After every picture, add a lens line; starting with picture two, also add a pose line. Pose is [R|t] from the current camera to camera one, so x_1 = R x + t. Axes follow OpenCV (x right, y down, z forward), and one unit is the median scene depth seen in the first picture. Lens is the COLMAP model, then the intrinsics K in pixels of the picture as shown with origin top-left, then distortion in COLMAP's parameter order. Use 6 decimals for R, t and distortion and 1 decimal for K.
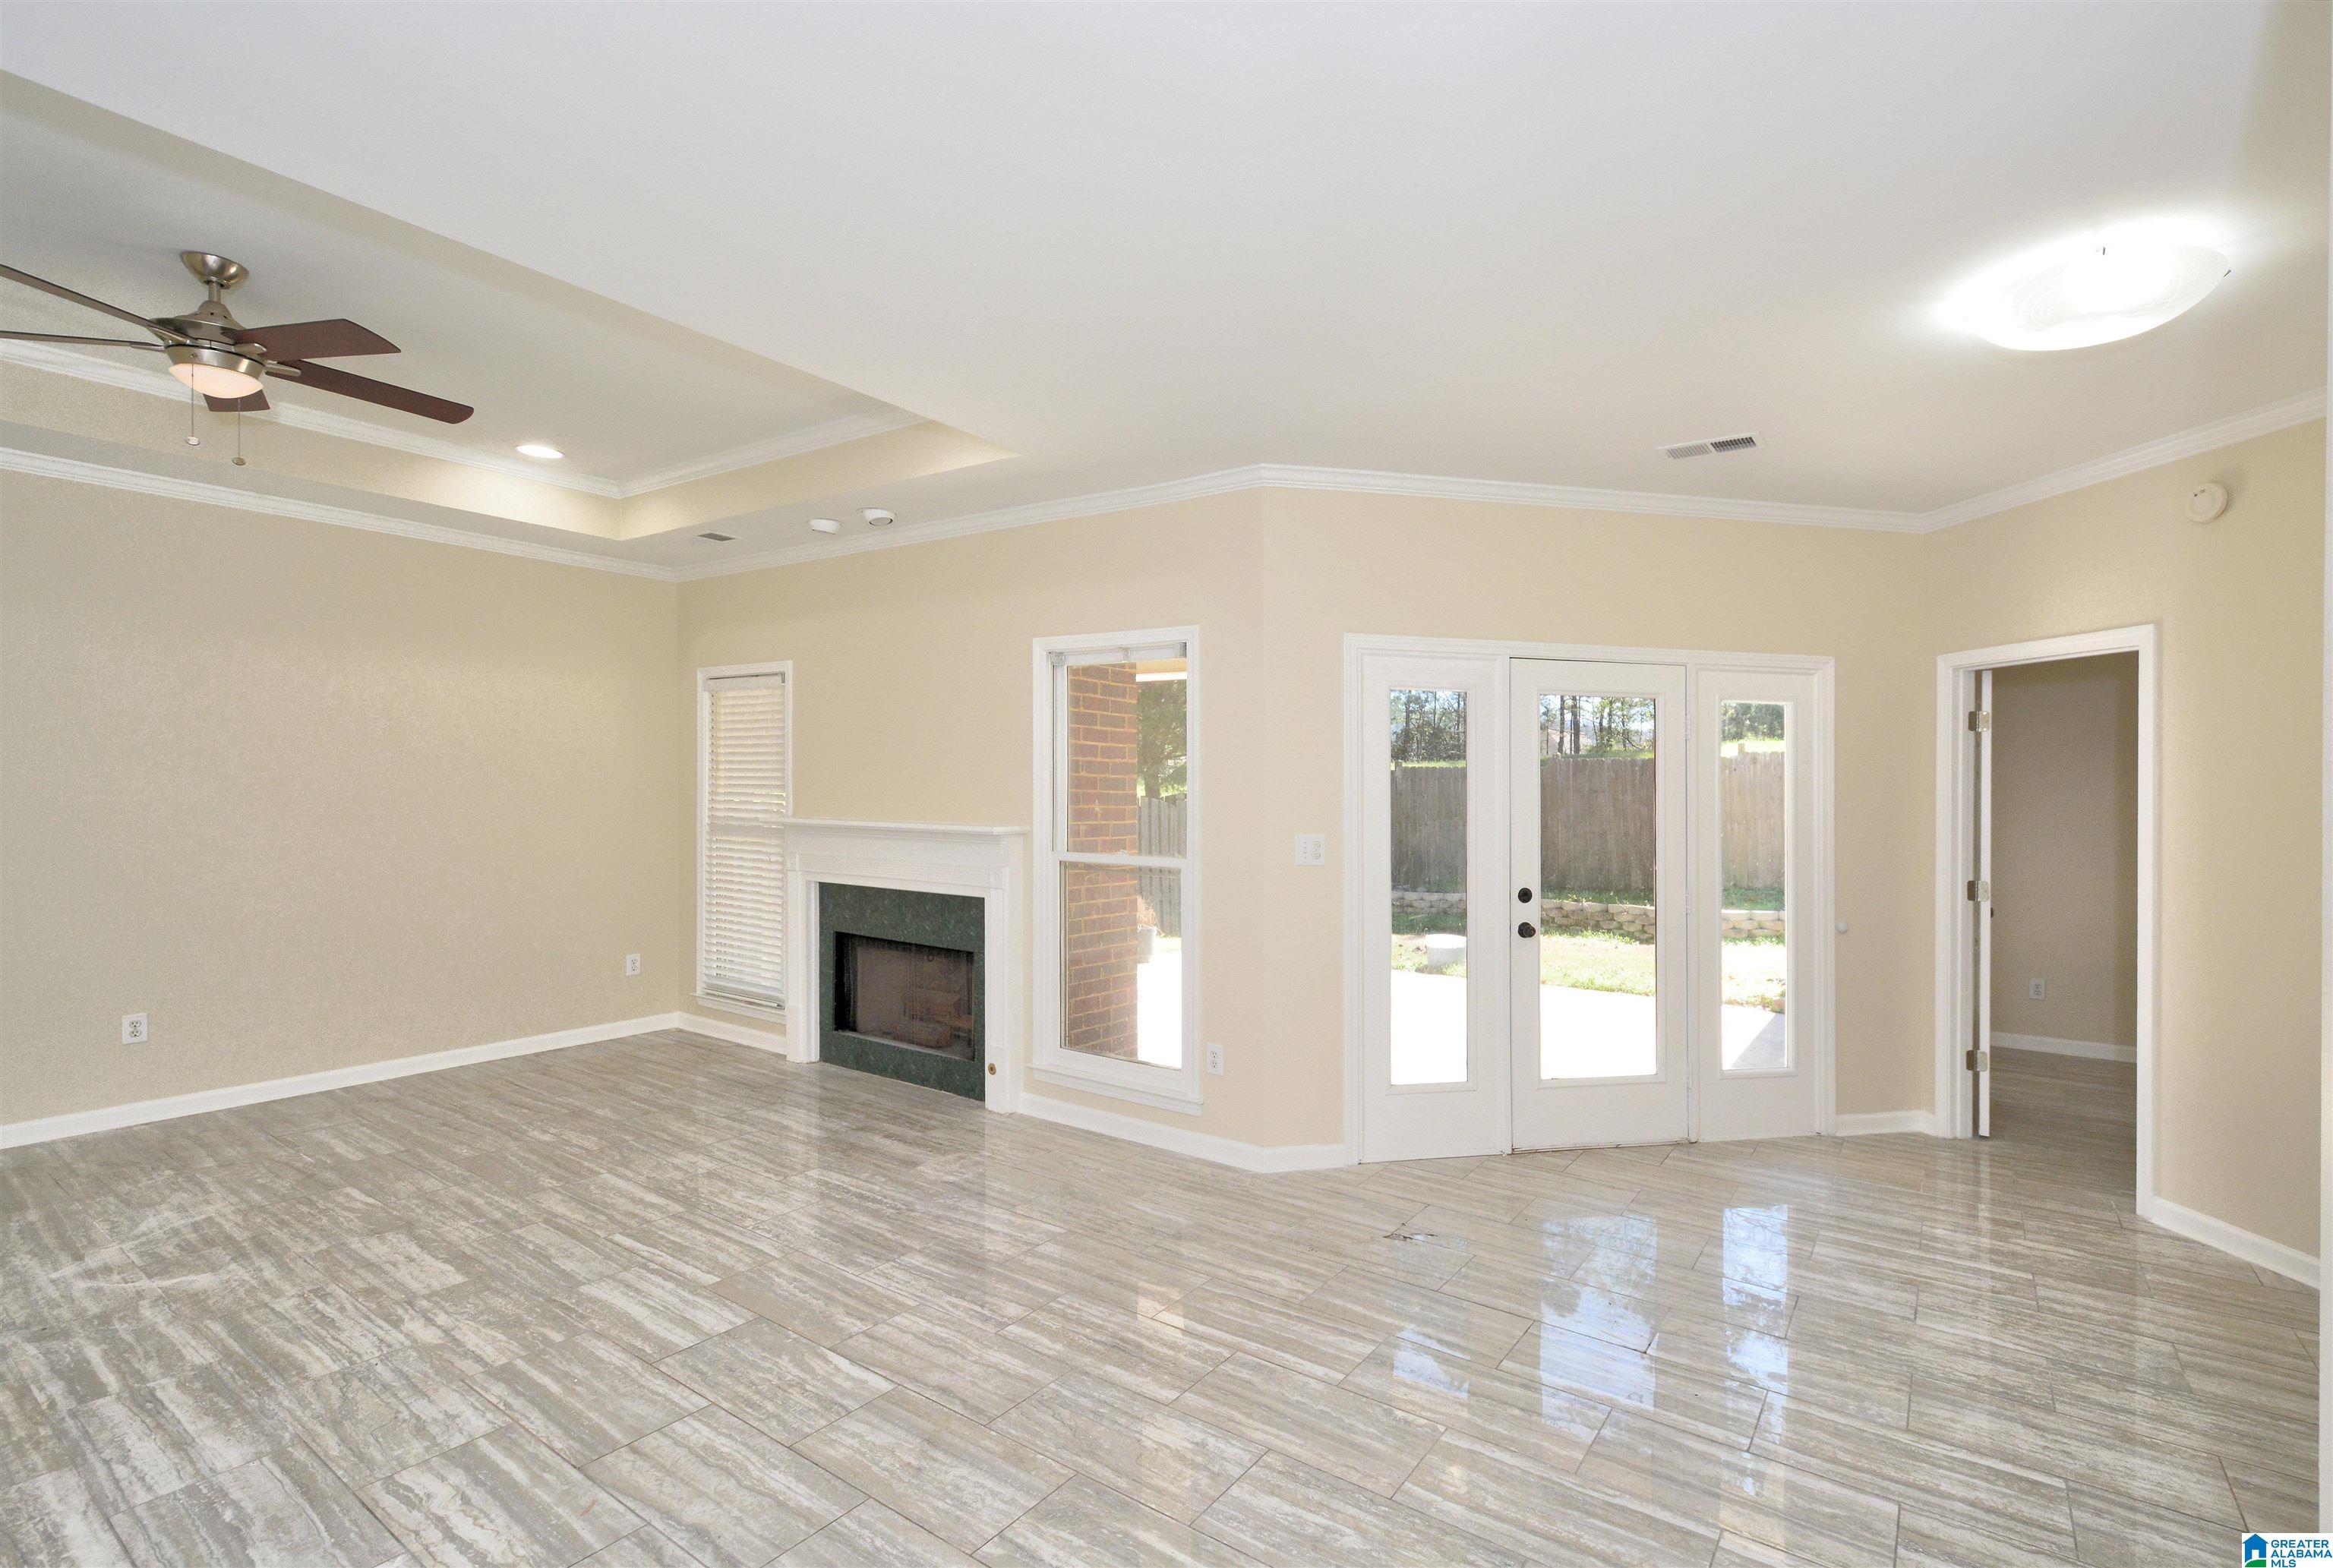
lens RADIAL K [[1033.9, 0, 1266.1], [0, 1033.9, 775.3], [0, 0, 1]] dist [-0.000475, -0.002137]
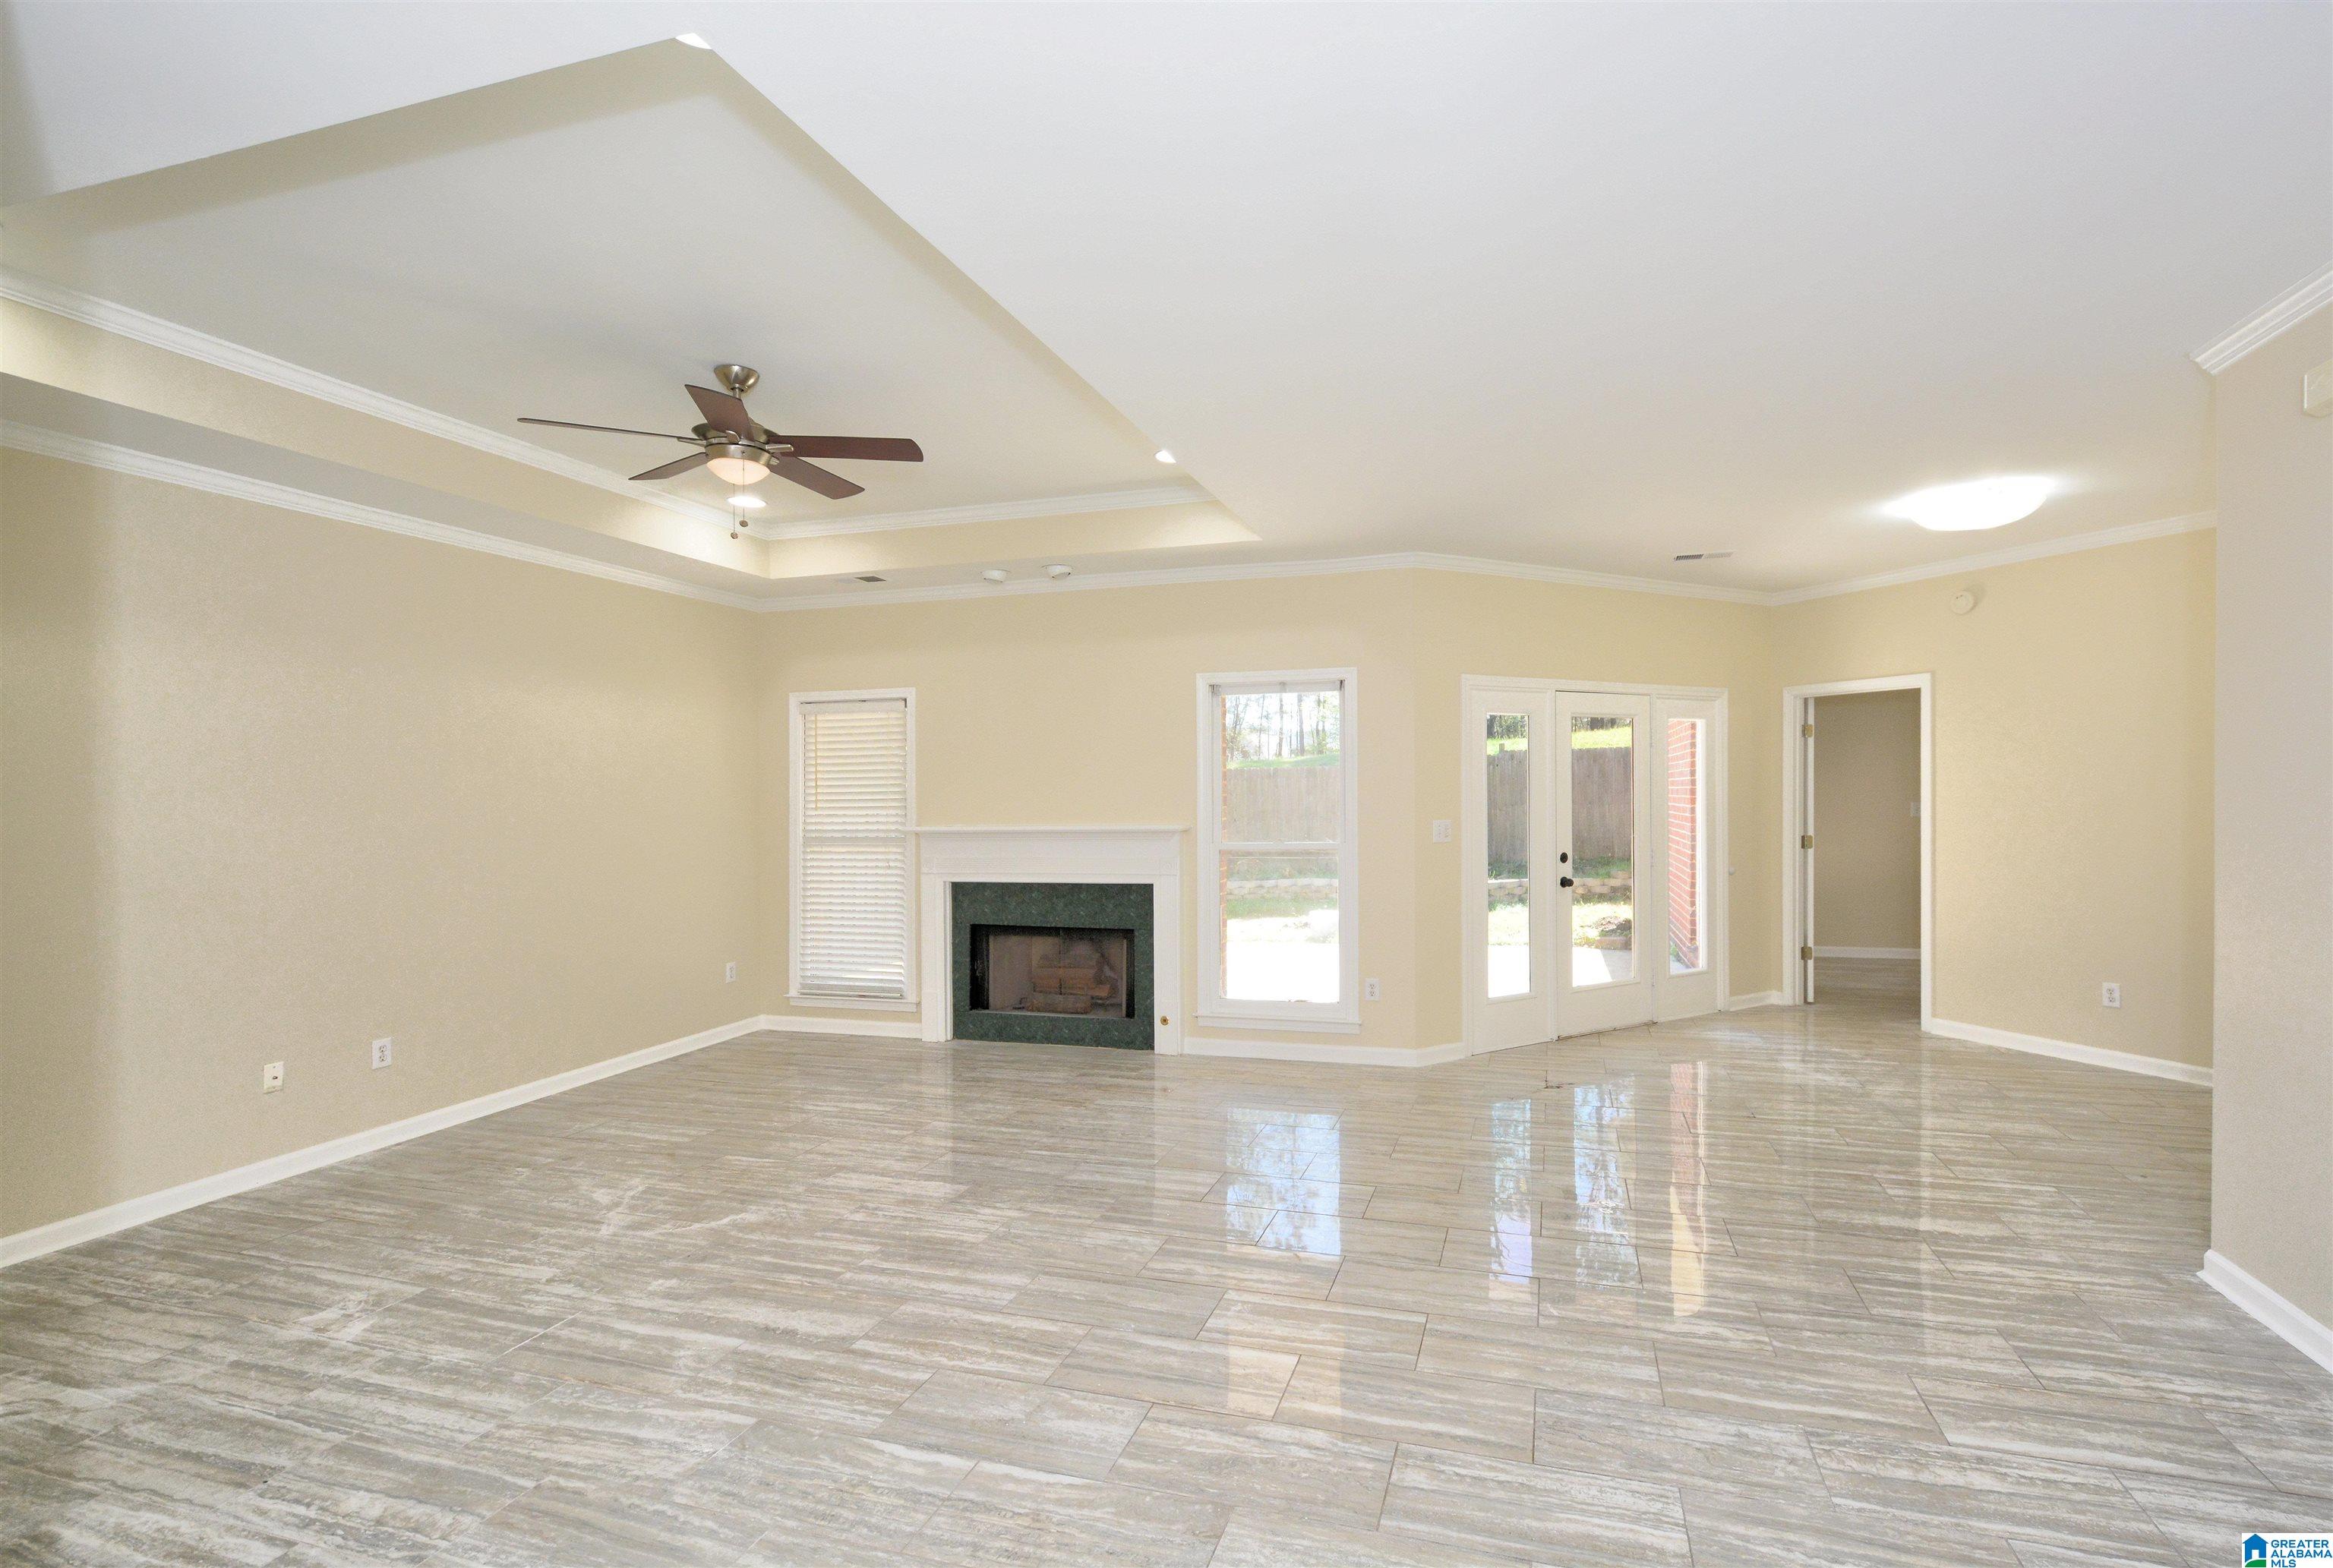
lens RADIAL K [[1022.9, 0, 1242.5], [0, 1022.9, 794.7], [0, 0, 1]] dist [-0.000056, -0.000418]
pose [[0.958321, -0.030473, 0.284062, -0.530399], [0.025398, 0.999445, 0.021533, -0.011504], [-0.284561, -0.013421, 0.958564, -0.207354]]
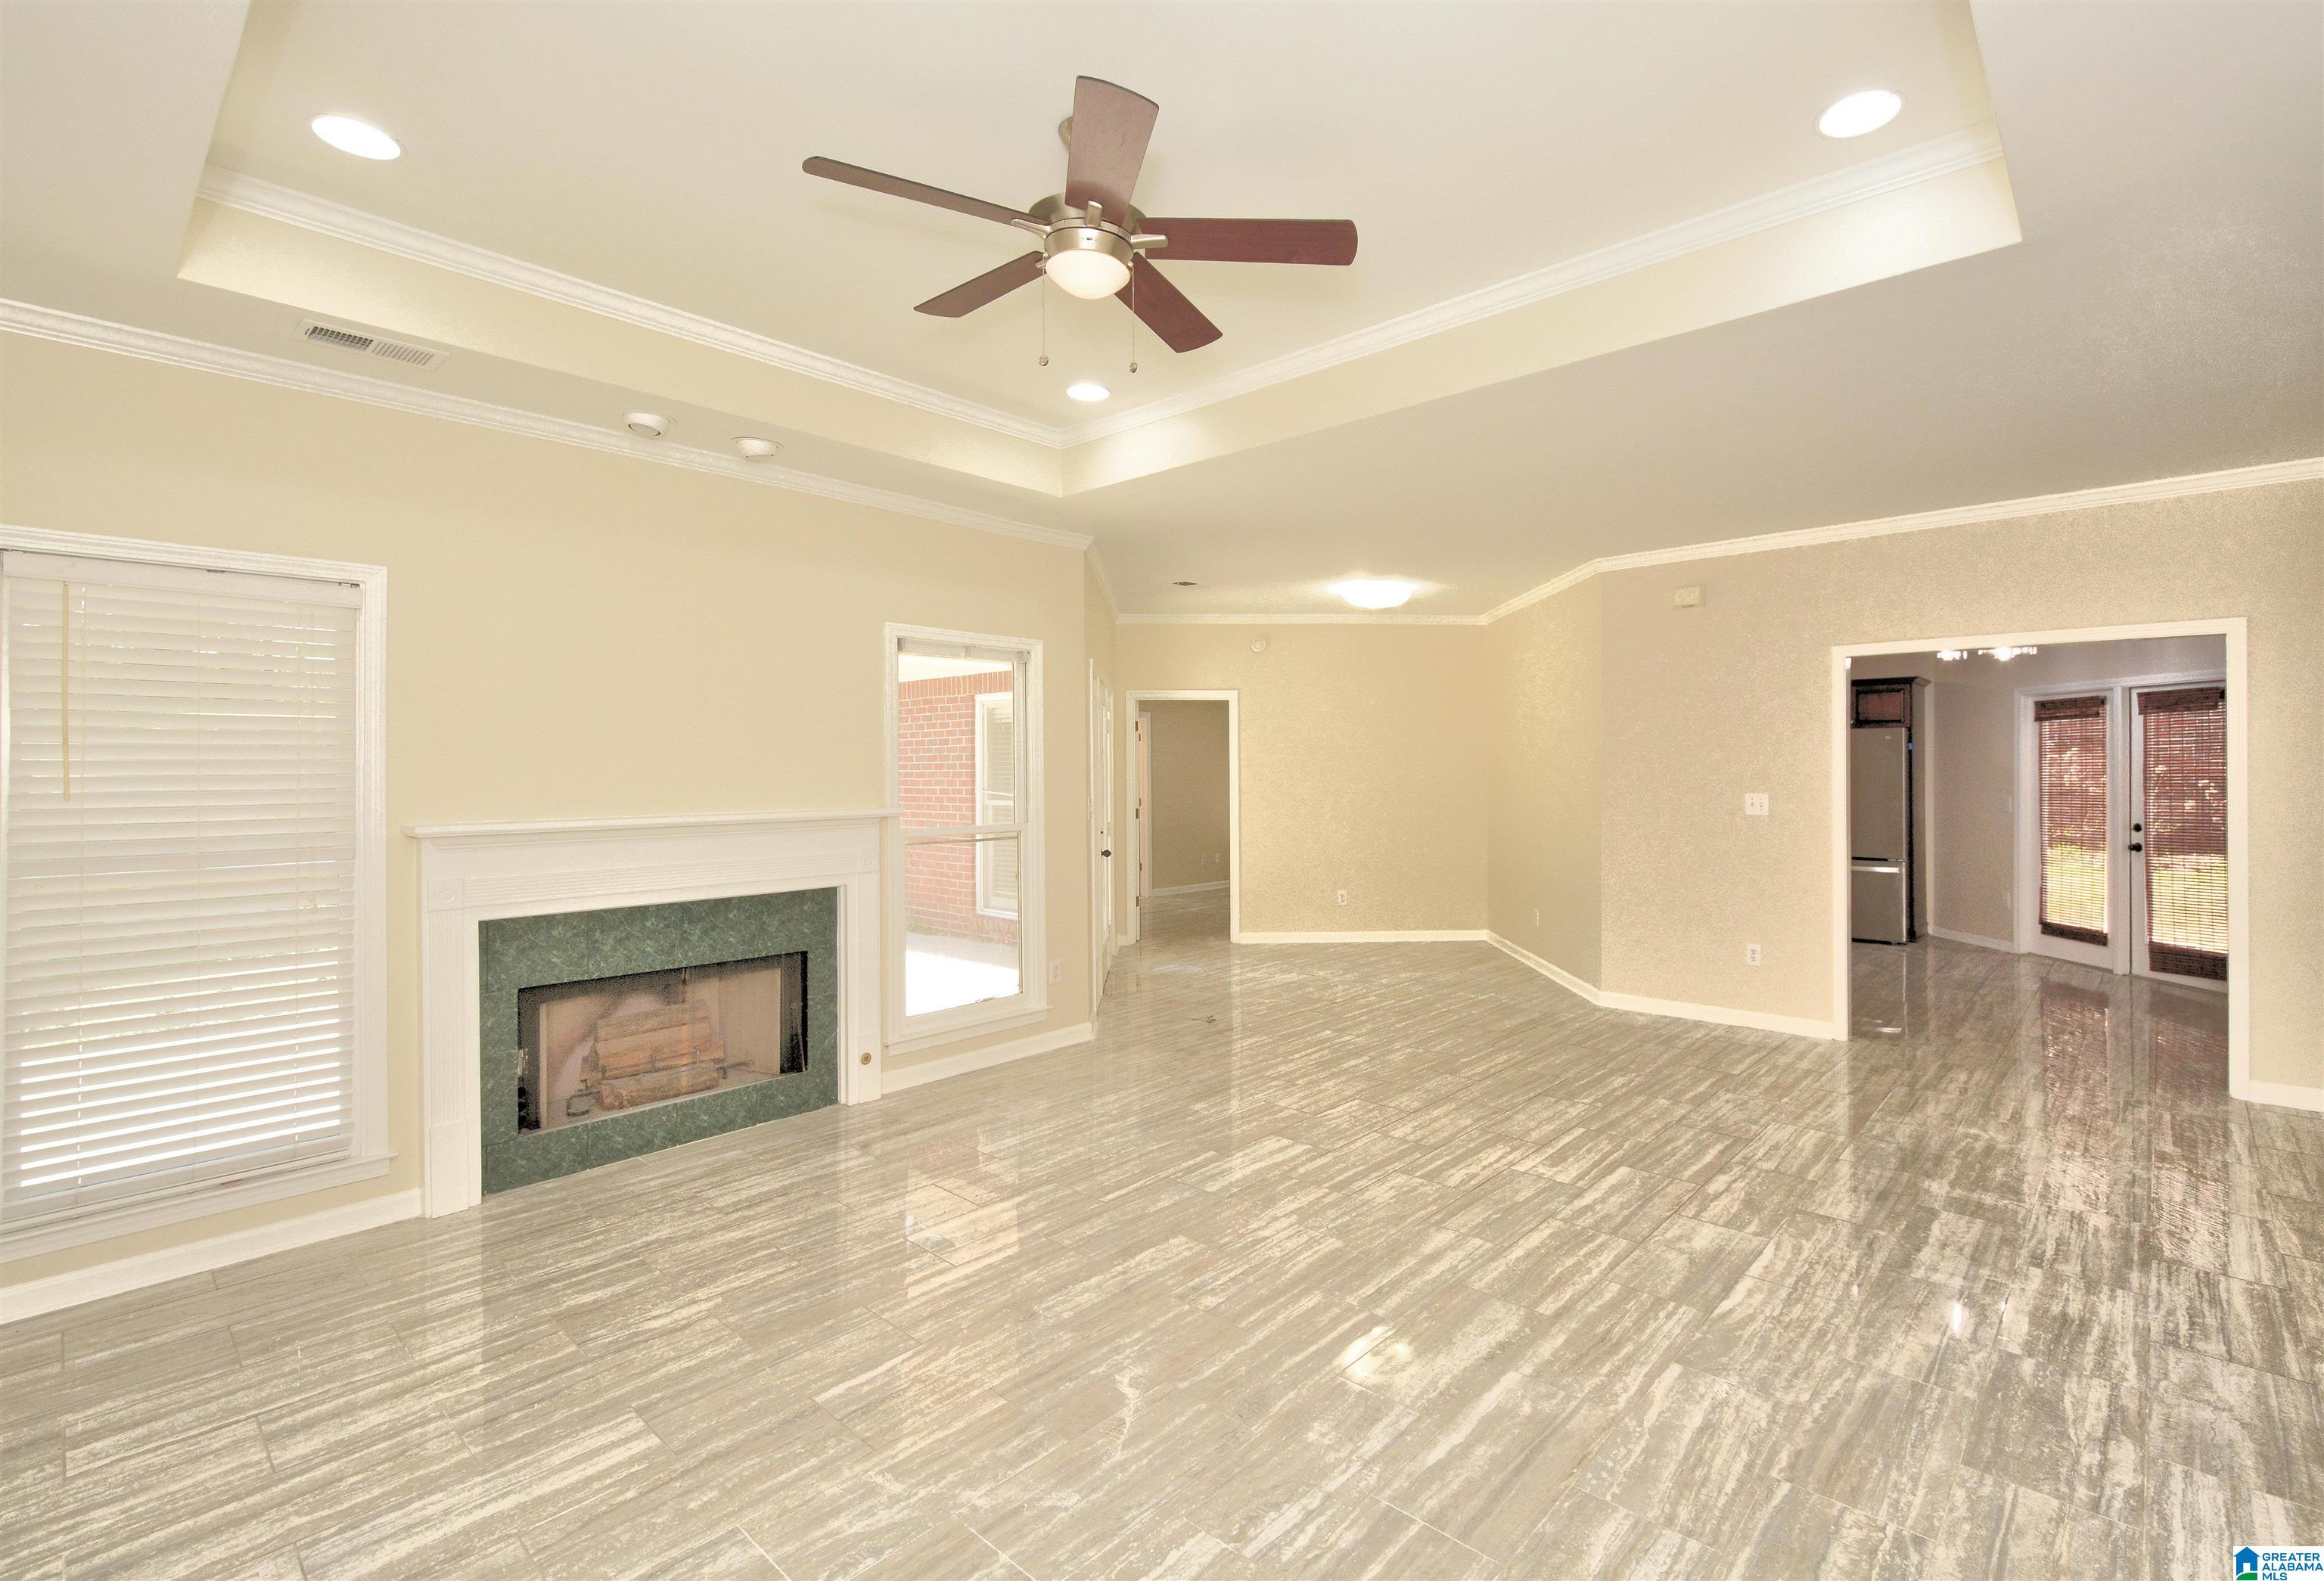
lens RADIAL K [[1056.3, 0, 1226.0], [0, 1056.3, 777.6], [0, 0, 1]] dist [0.001118, -0.000243]
pose [[0.155206, -0.024721, 0.987573, -1.222937], [-0.005032, 0.999654, 0.025814, -0.008259], [-0.987869, -0.008976, 0.155028, 0.526431]]
